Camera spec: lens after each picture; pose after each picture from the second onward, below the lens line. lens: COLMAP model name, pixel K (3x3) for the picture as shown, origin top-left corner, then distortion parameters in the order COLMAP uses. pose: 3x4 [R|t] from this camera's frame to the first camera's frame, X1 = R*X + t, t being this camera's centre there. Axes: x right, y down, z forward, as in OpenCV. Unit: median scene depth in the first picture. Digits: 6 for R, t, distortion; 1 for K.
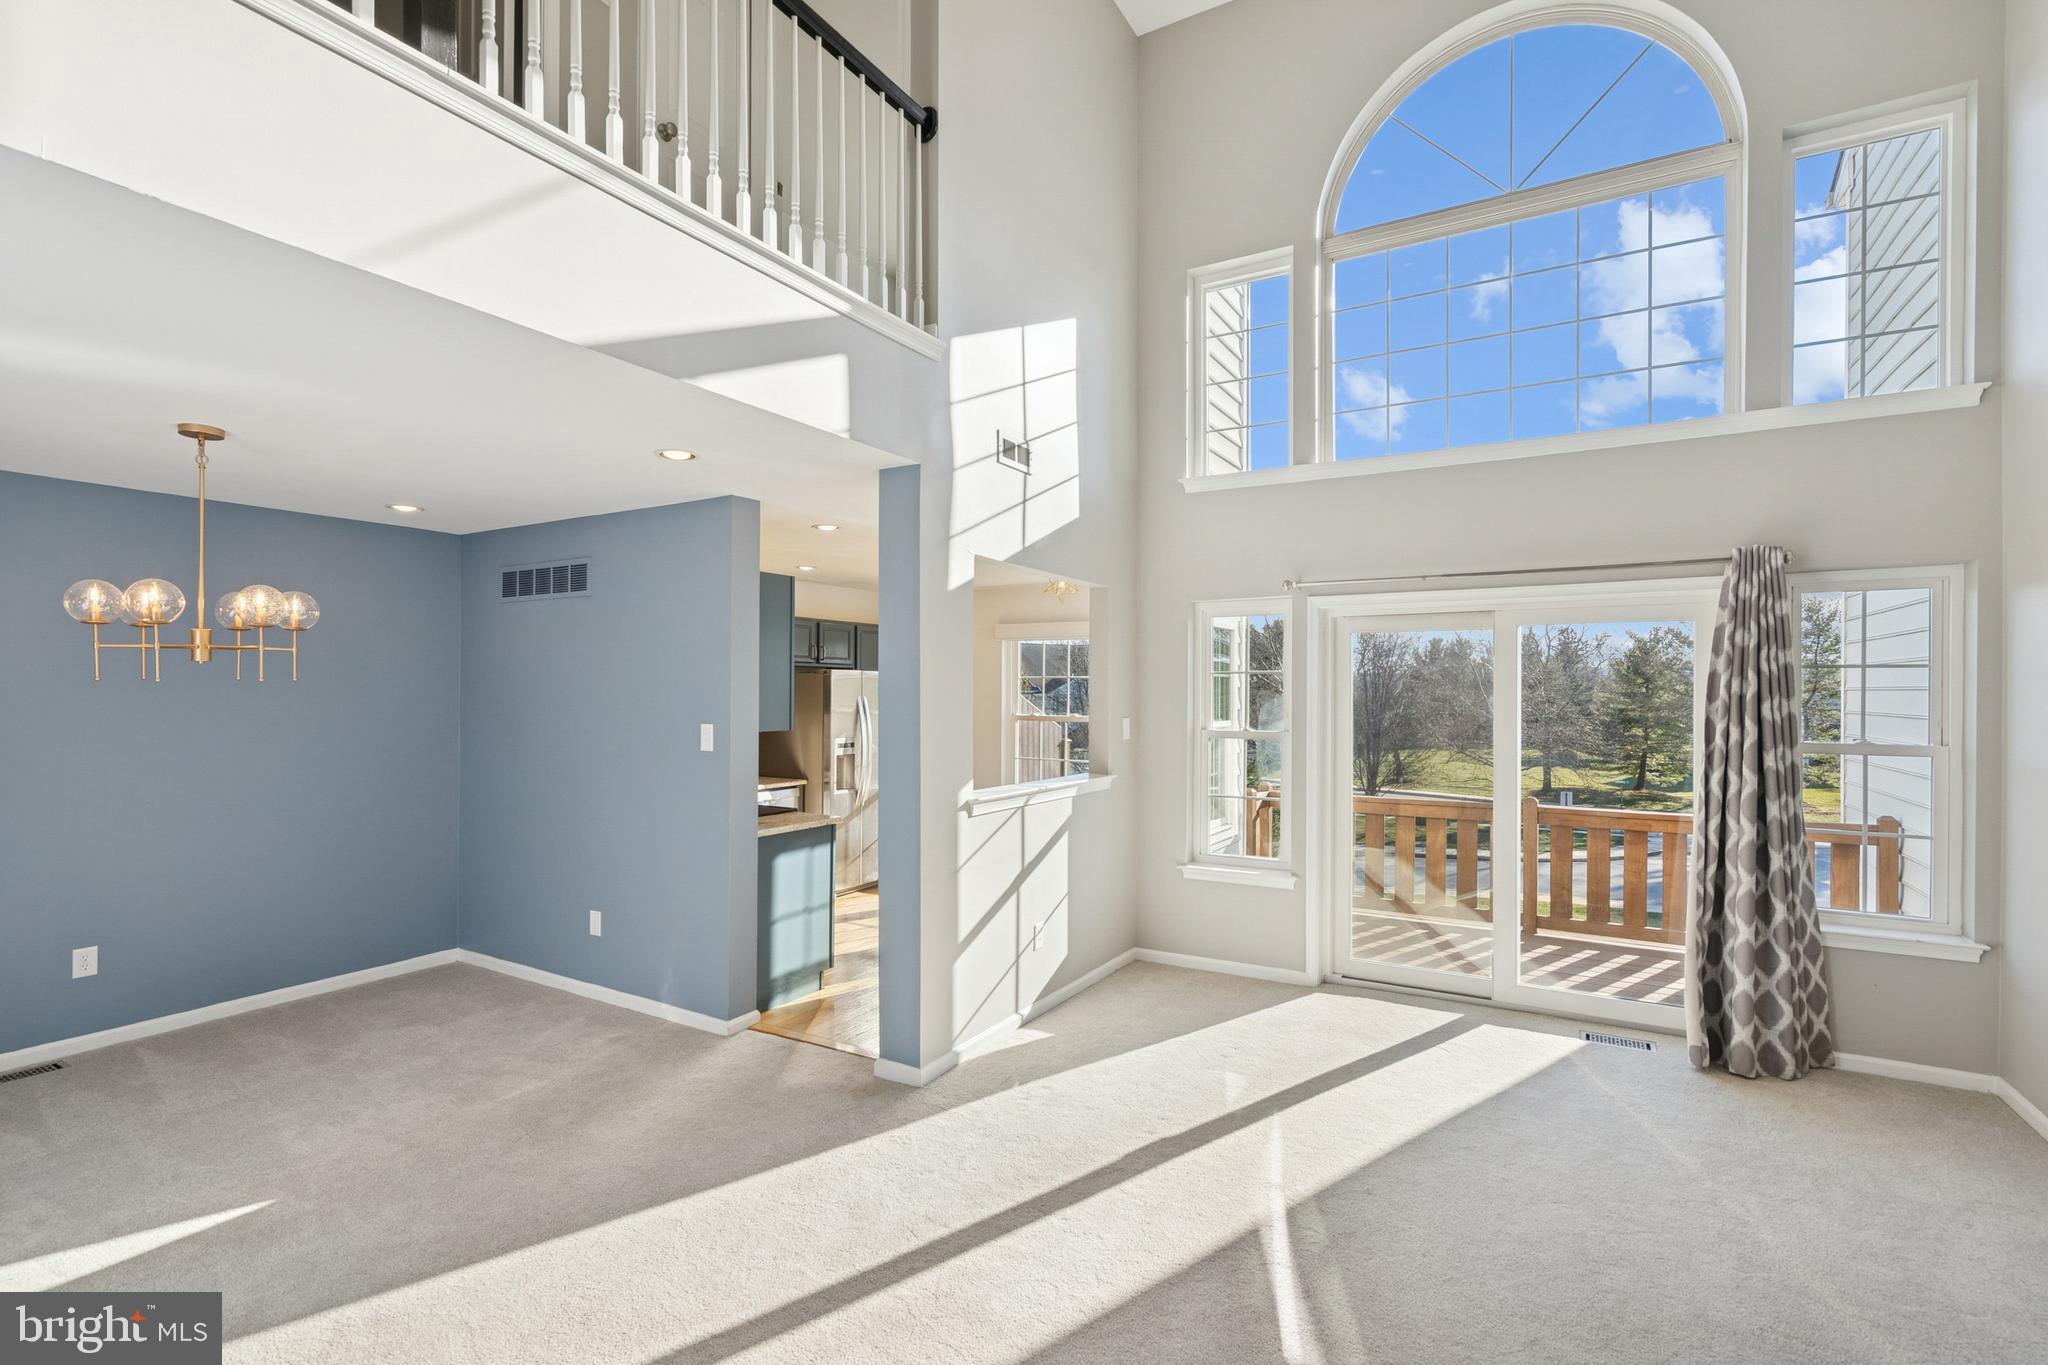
lens RADIAL K [[935.4, 0, 1024.0], [0, 935.4, 682.5], [0, 0, 1]] dist [-0.000014, -0.000004]
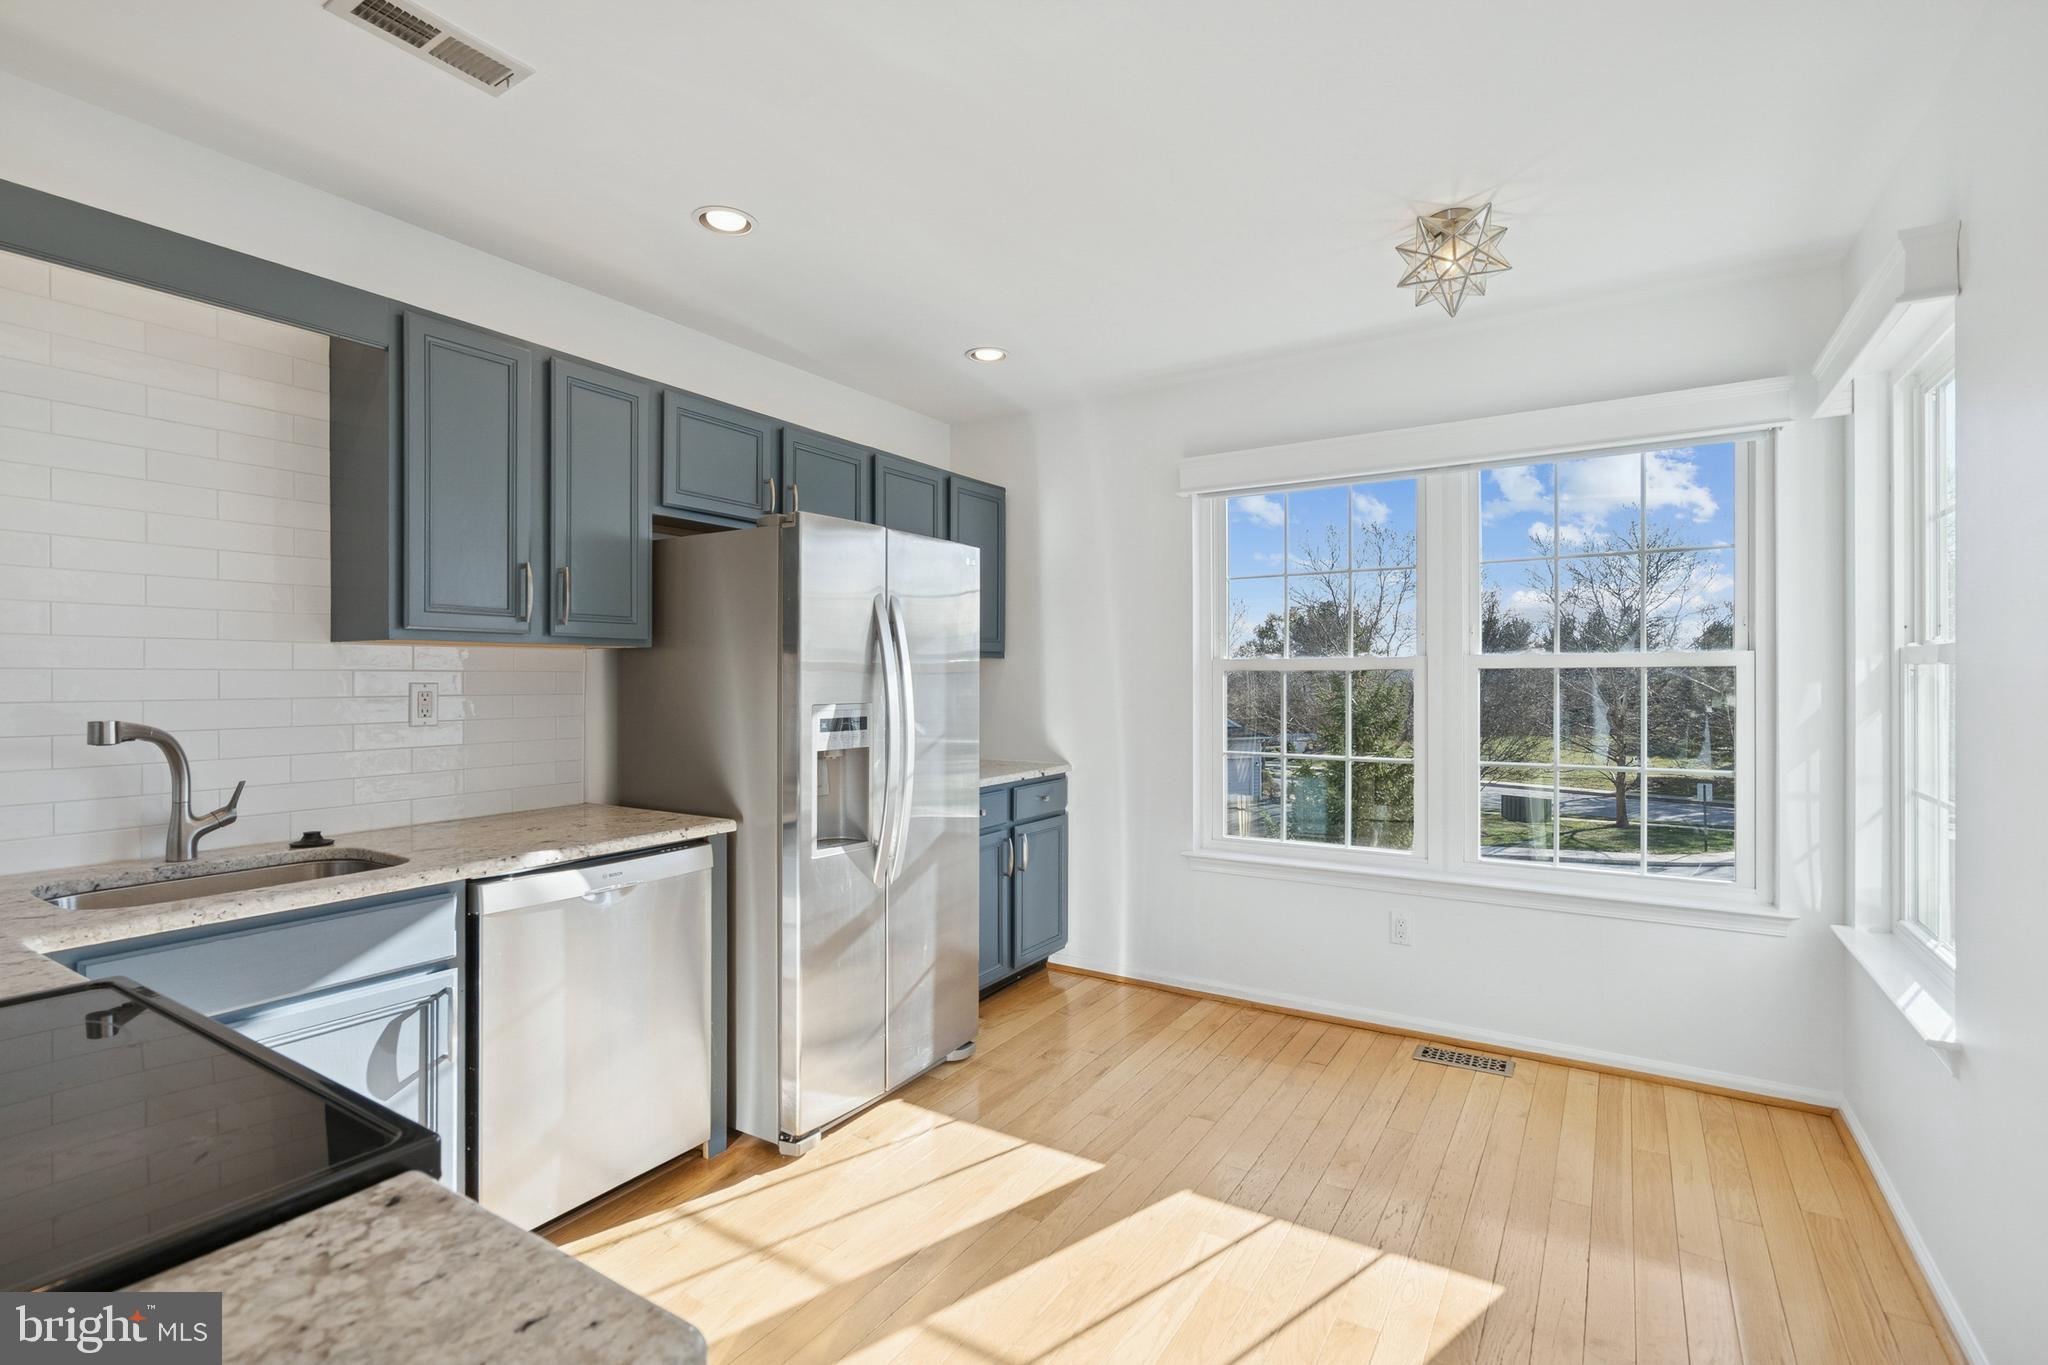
lens RADIAL K [[940.6, 0, 1024.0], [0, 940.6, 682.5], [0, 0, 1]] dist [0.000025, -0.000002]
pose [[0.999329, -0.003213, -0.036499, -0.106848], [0.003744, 0.999888, 0.014481, 0.046018], [0.036449, -0.014608, 0.999229, 0.638389]]
